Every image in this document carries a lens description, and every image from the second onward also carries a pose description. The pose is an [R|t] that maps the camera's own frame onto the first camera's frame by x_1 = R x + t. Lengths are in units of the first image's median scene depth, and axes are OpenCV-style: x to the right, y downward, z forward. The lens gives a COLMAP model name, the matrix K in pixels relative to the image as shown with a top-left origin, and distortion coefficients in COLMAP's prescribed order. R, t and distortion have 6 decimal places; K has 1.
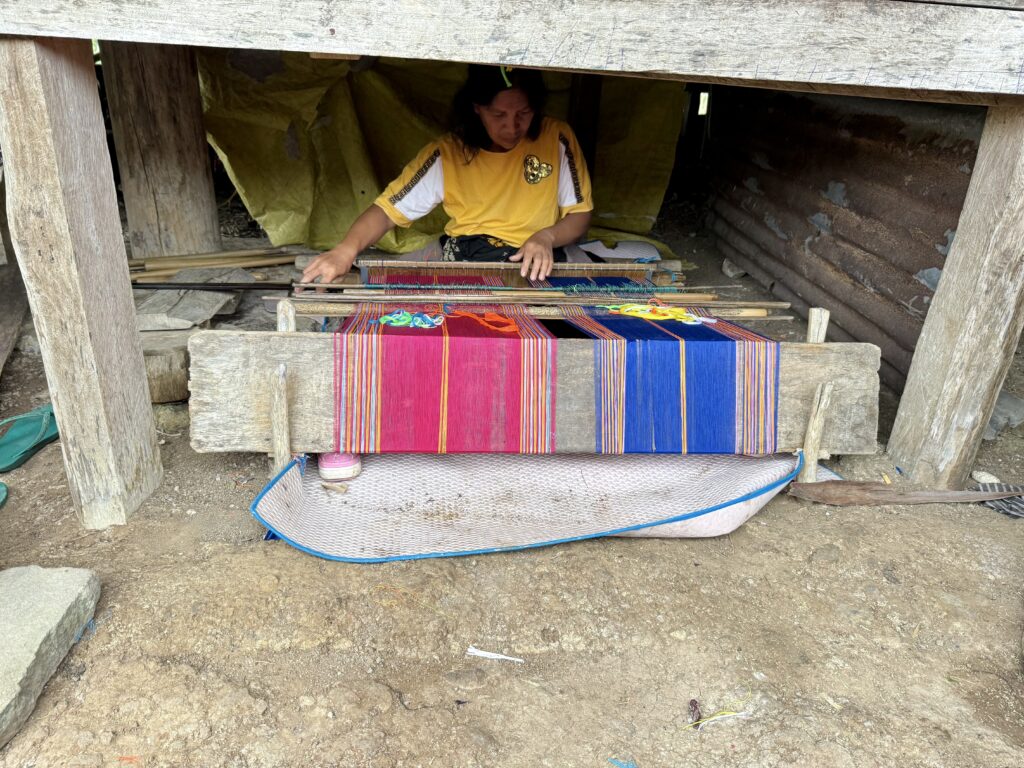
lens RADIAL K [[715.1, 0, 513.3], [0, 715.1, 384.2], [0, 0, 1]] dist [0.003151, 0.000522]
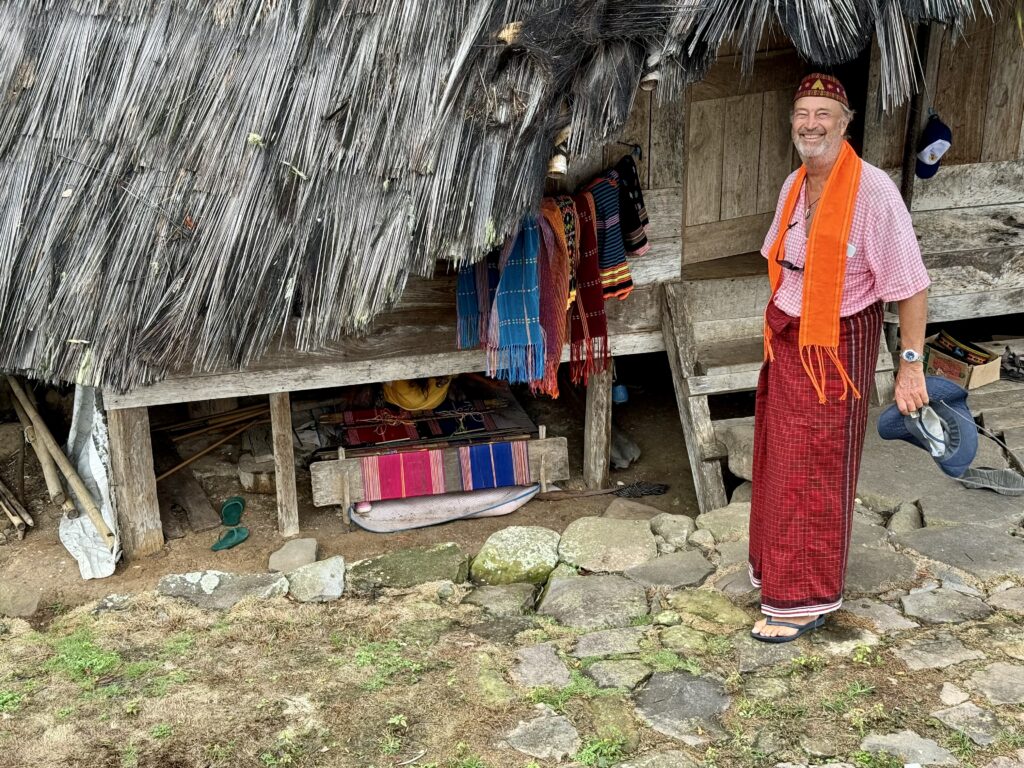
lens RADIAL K [[1423.8, 0, 513.4], [0, 1423.8, 385.3], [0, 0, 1]] dist [0.163450, 0.000000]
pose [[0.988801, -0.107344, 0.103682, -0.197942], [0.110247, 0.993646, -0.022663, -0.148597], [-0.100590, 0.033840, 0.994352, -4.211419]]
